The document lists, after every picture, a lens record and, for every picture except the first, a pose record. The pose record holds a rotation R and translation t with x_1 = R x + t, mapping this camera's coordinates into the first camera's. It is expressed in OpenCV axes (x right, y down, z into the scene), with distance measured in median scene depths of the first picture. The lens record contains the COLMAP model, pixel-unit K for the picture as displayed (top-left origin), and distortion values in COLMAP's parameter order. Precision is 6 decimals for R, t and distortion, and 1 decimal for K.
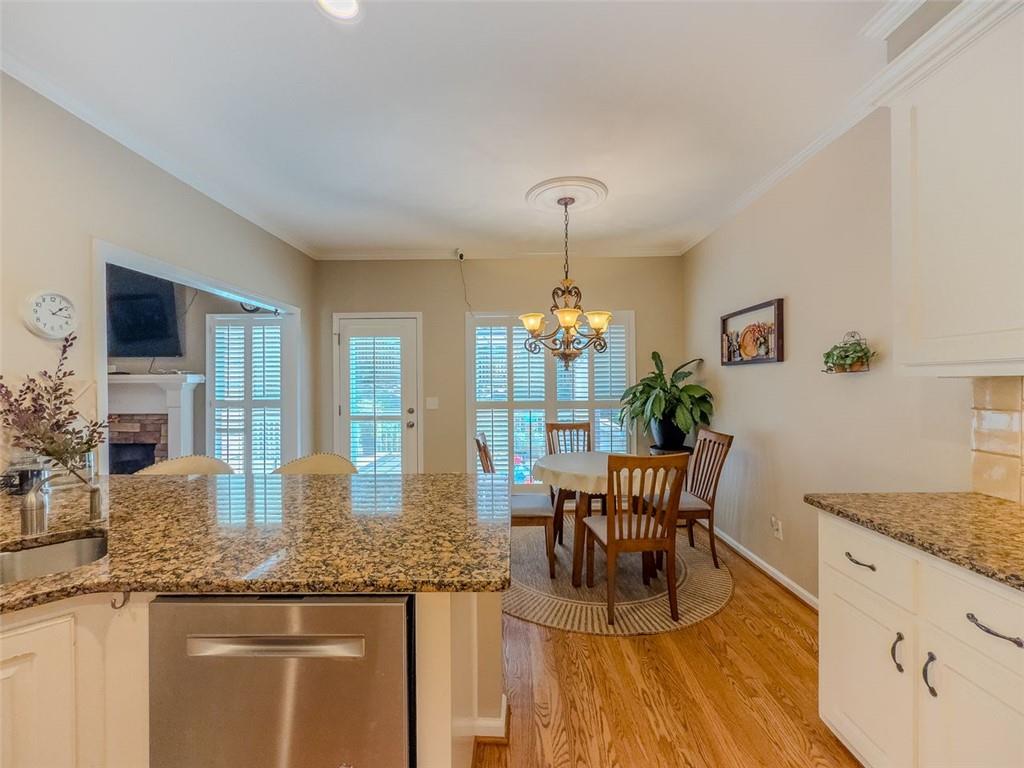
lens RADIAL K [[411.7, 0, 512.0], [0, 411.7, 384.0], [0, 0, 1]] dist [0.000091, 0.000183]
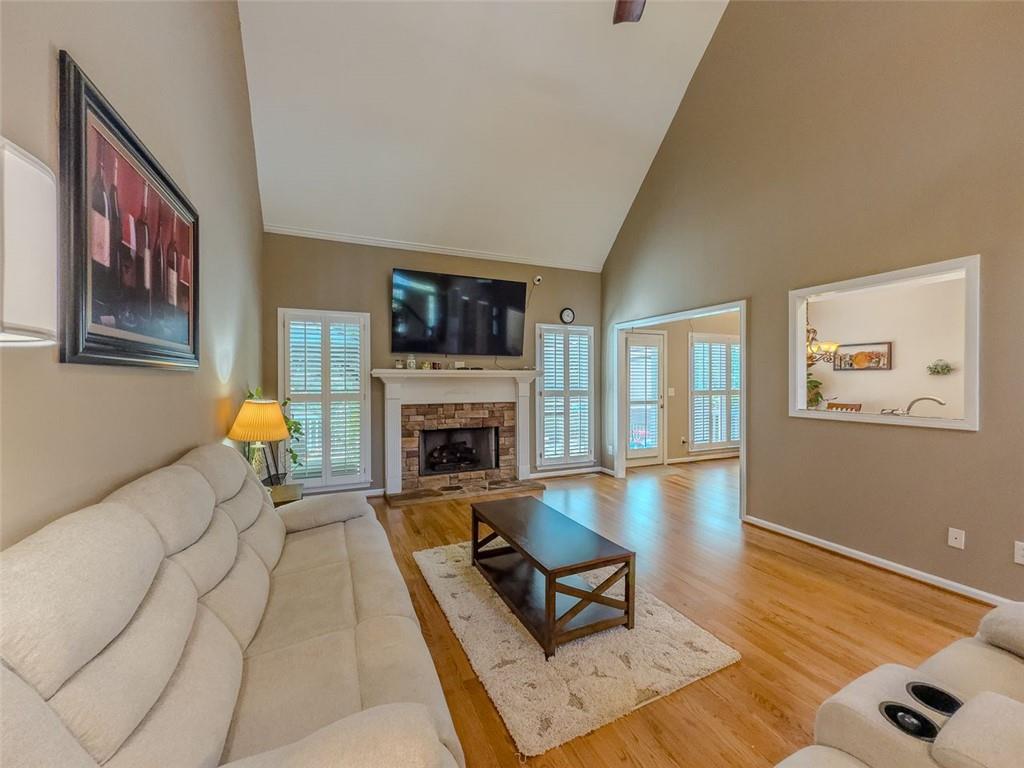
lens RADIAL K [[411.7, 0, 512.0], [0, 411.7, 384.0], [0, 0, 1]] dist [0.000091, 0.000183]
pose [[0.913540, 0.000669, 0.406749, -2.969652], [-0.003796, 0.999969, 0.006882, 0.022084], [-0.406732, -0.007831, 0.913514, -0.293637]]
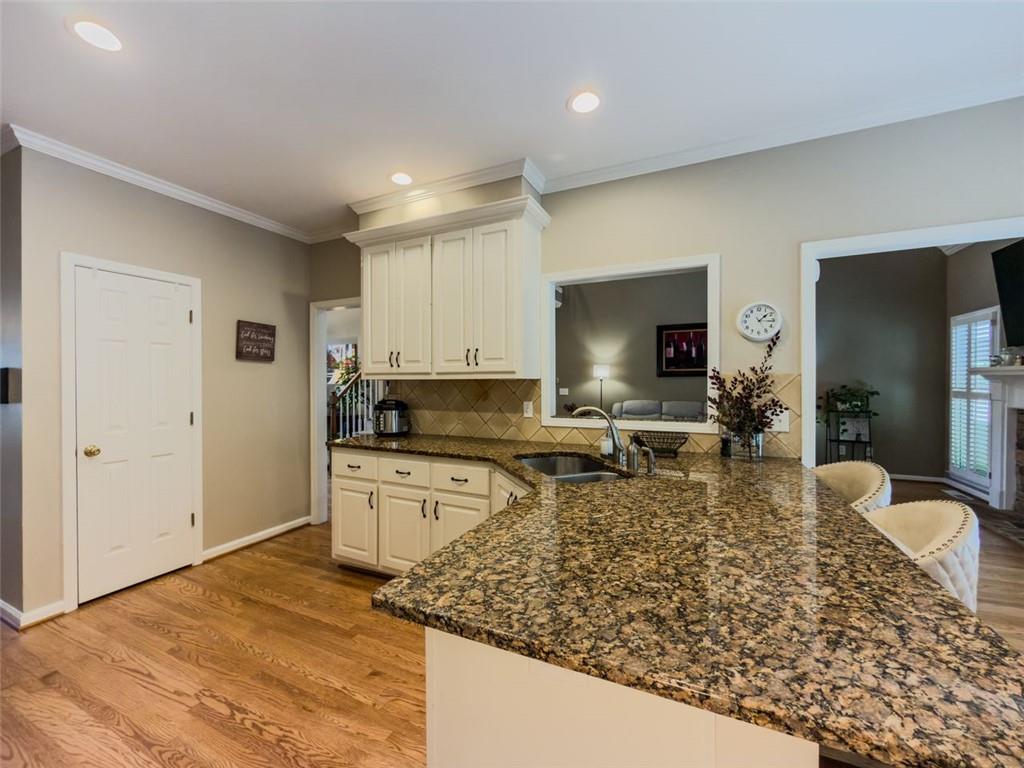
lens RADIAL K [[411.7, 0, 512.0], [0, 411.7, 384.0], [0, 0, 1]] dist [0.000091, 0.000183]
pose [[-0.423037, 0.016599, -0.905960, 0.333021], [0.005171, 0.999860, 0.015904, -0.002111], [0.906098, 0.002043, -0.423064, 0.824808]]
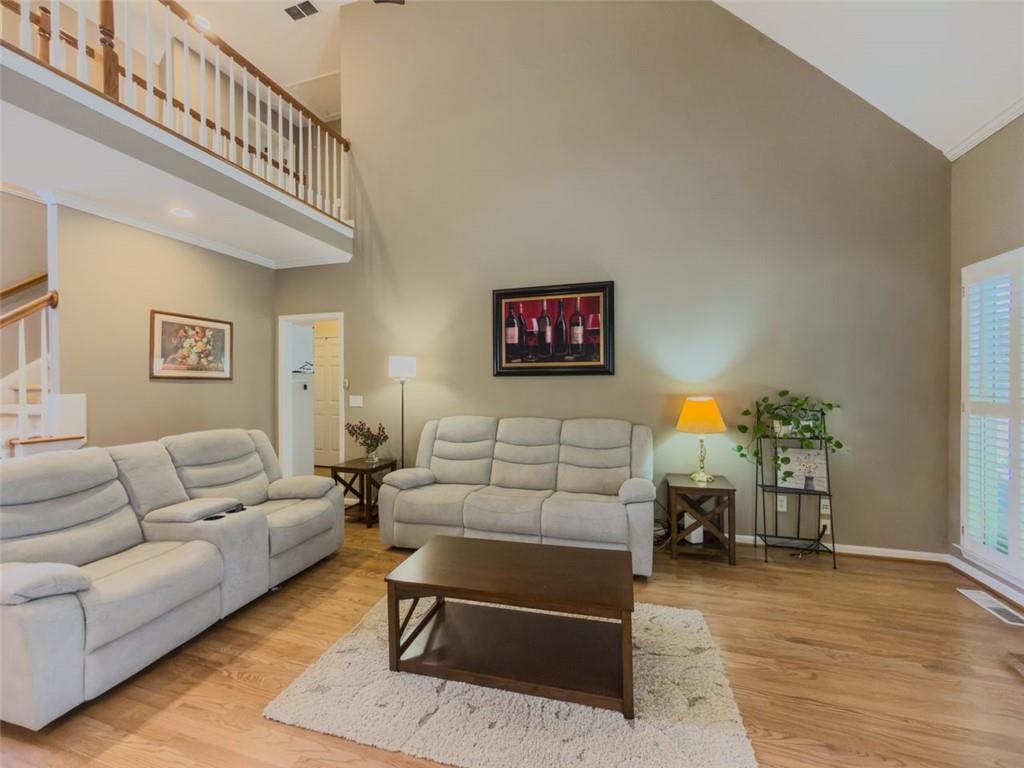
lens RADIAL K [[411.7, 0, 512.0], [0, 411.7, 384.0], [0, 0, 1]] dist [0.000091, 0.000183]
pose [[-0.286814, 0.018713, -0.957803, -1.372789], [0.008015, 0.999821, 0.017134, 0.001226], [0.957953, -0.002763, -0.286913, 1.141347]]
